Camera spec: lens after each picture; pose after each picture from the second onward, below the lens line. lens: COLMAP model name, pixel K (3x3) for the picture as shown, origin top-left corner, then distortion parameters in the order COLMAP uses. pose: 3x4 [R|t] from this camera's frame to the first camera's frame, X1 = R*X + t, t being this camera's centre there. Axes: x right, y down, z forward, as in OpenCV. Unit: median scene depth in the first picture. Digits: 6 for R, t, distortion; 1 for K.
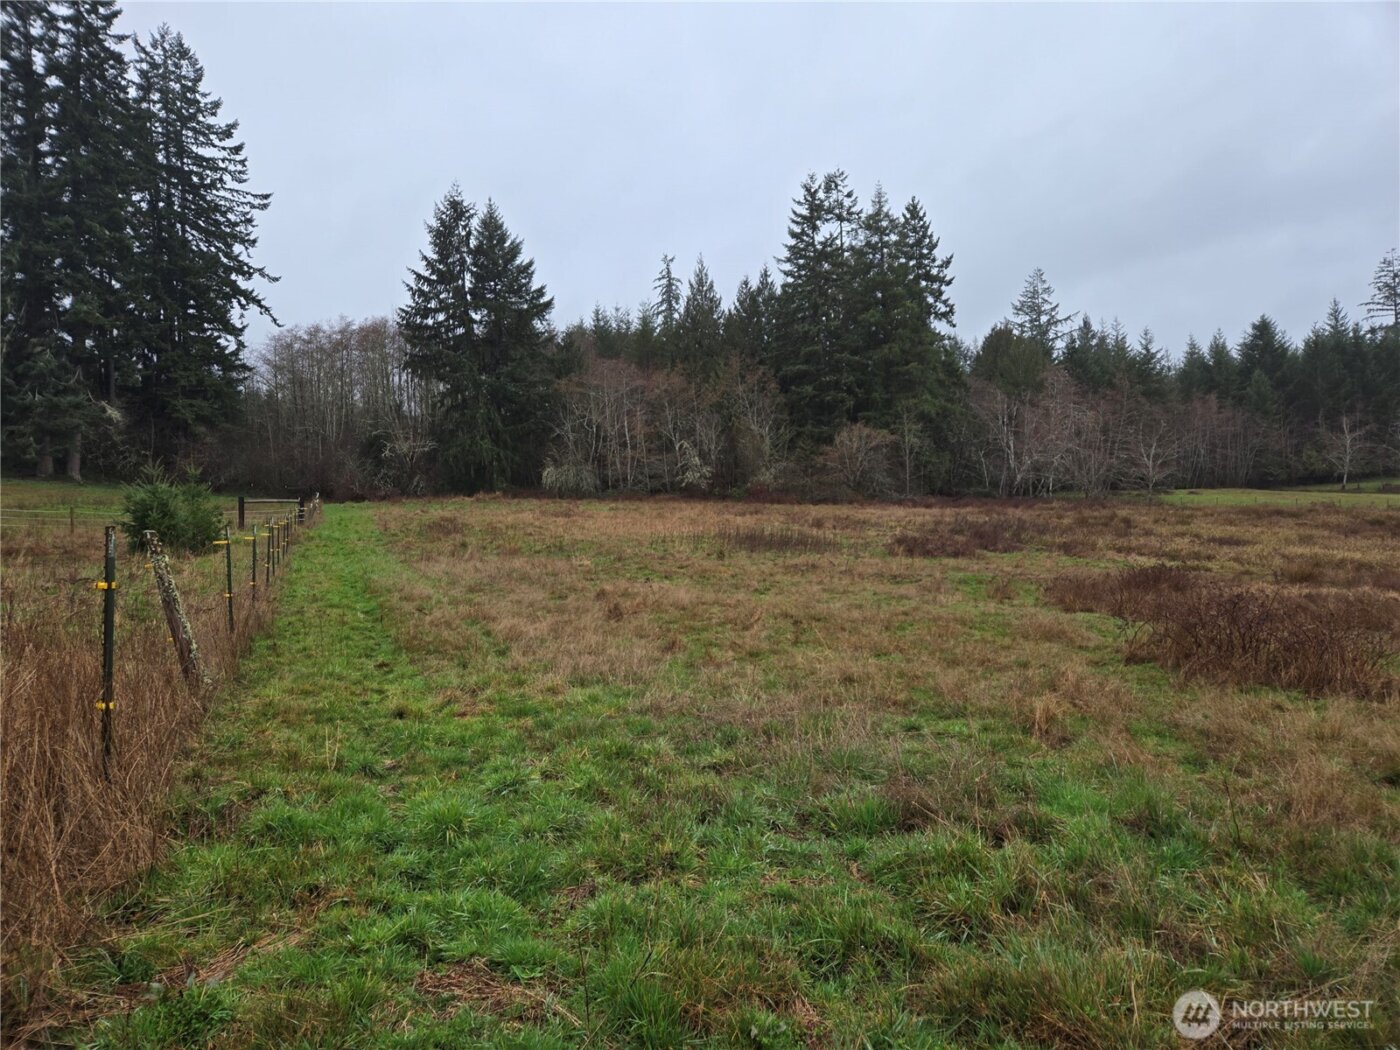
lens RADIAL K [[923.6, 0, 688.2], [0, 923.6, 505.4], [0, 0, 1]] dist [0.082136, -0.063362]
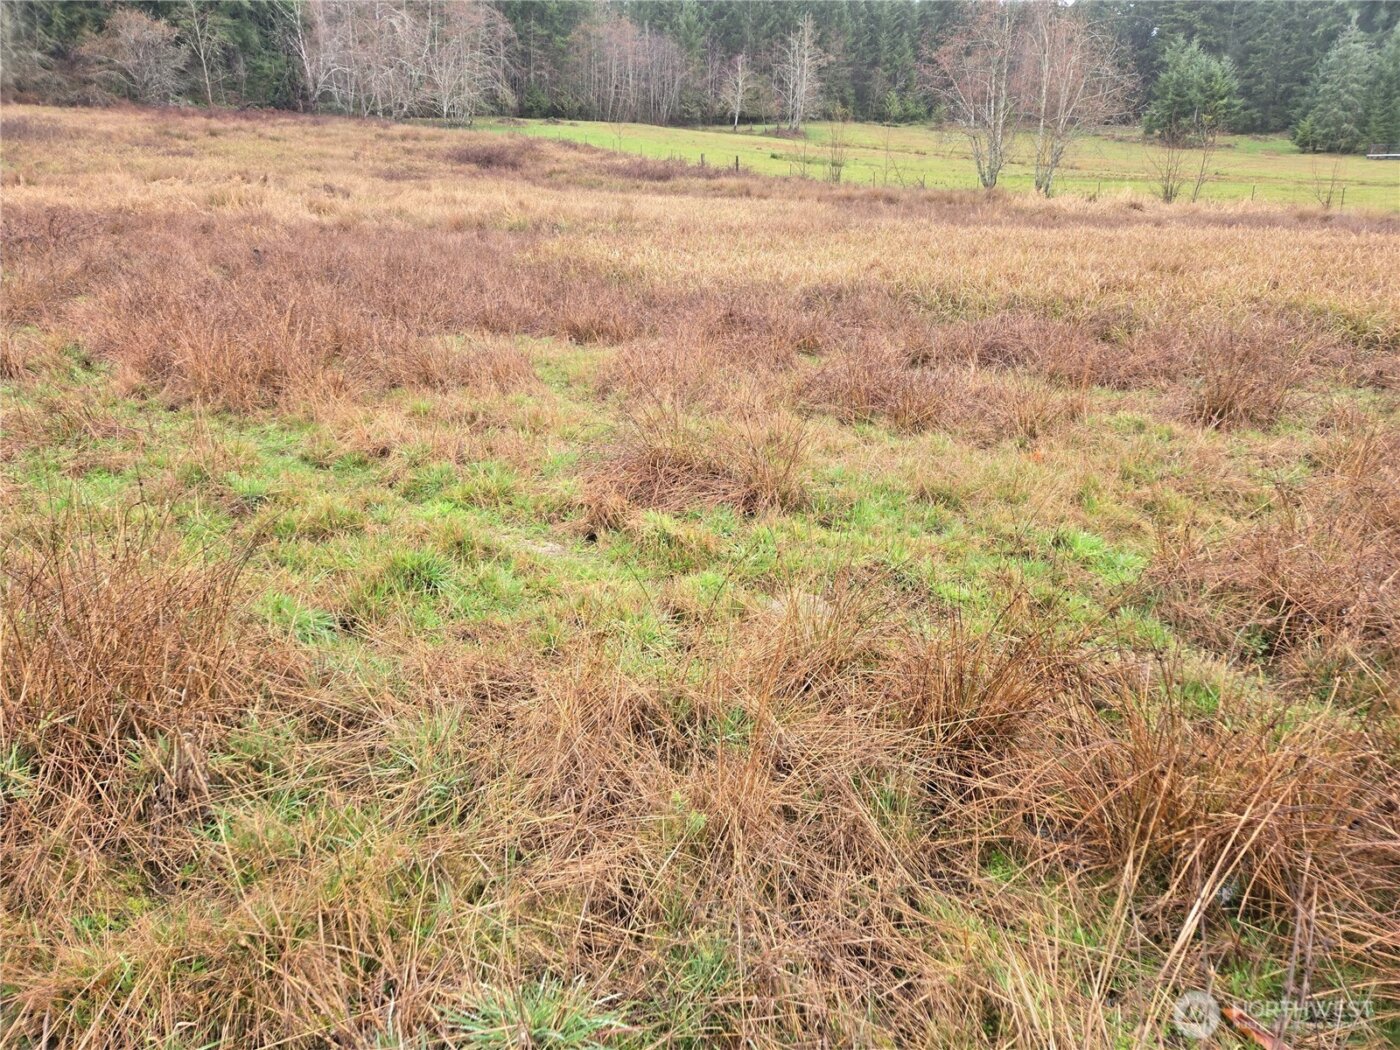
lens RADIAL K [[923.6, 0, 696.9], [0, 923.6, 518.9], [0, 0, 1]] dist [0.082136, -0.063362]
pose [[0.940865, -0.083810, 0.328252, 0.362793], [-0.047182, 0.927059, 0.371934, -0.001490], [-0.335481, -0.365427, 0.868283, -0.121513]]
